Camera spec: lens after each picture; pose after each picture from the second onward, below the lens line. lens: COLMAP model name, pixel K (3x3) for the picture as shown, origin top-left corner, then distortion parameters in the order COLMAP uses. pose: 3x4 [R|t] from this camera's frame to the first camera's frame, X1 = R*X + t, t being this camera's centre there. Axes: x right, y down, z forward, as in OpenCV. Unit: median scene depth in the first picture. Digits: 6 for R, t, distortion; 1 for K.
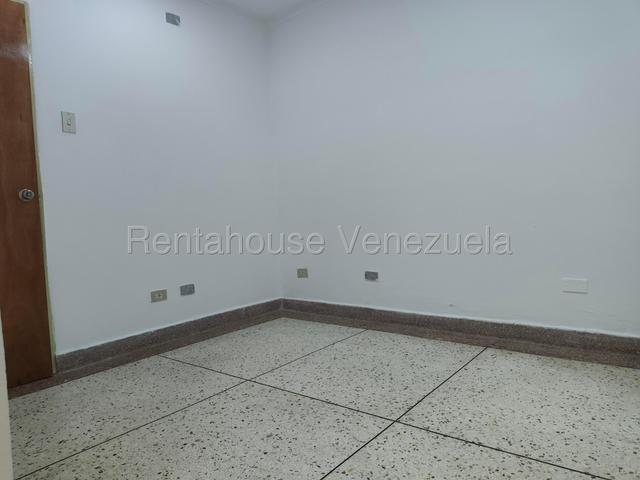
lens RADIAL K [[432.7, 0, 319.1], [0, 432.7, 243.5], [0, 0, 1]] dist [0.009970, -0.032720]
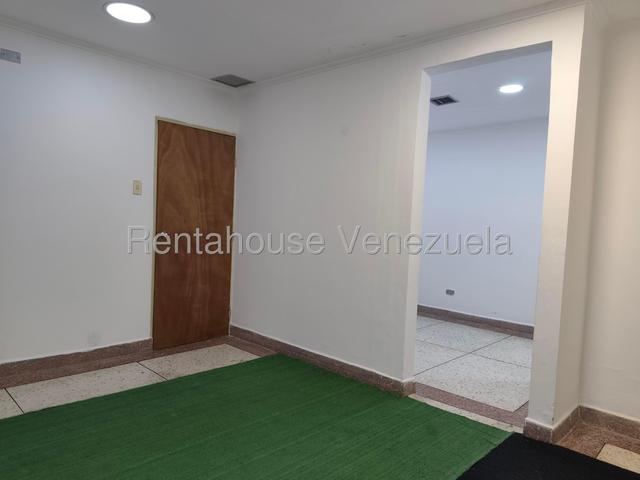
lens RADIAL K [[432.7, 0, 319.1], [0, 432.7, 243.5], [0, 0, 1]] dist [0.009970, -0.032720]
pose [[0.992755, 0.080674, -0.089044, -0.295649], [-0.082510, 0.996443, -0.017129, -0.055083], [0.087345, 0.024352, 0.995880, -0.902004]]
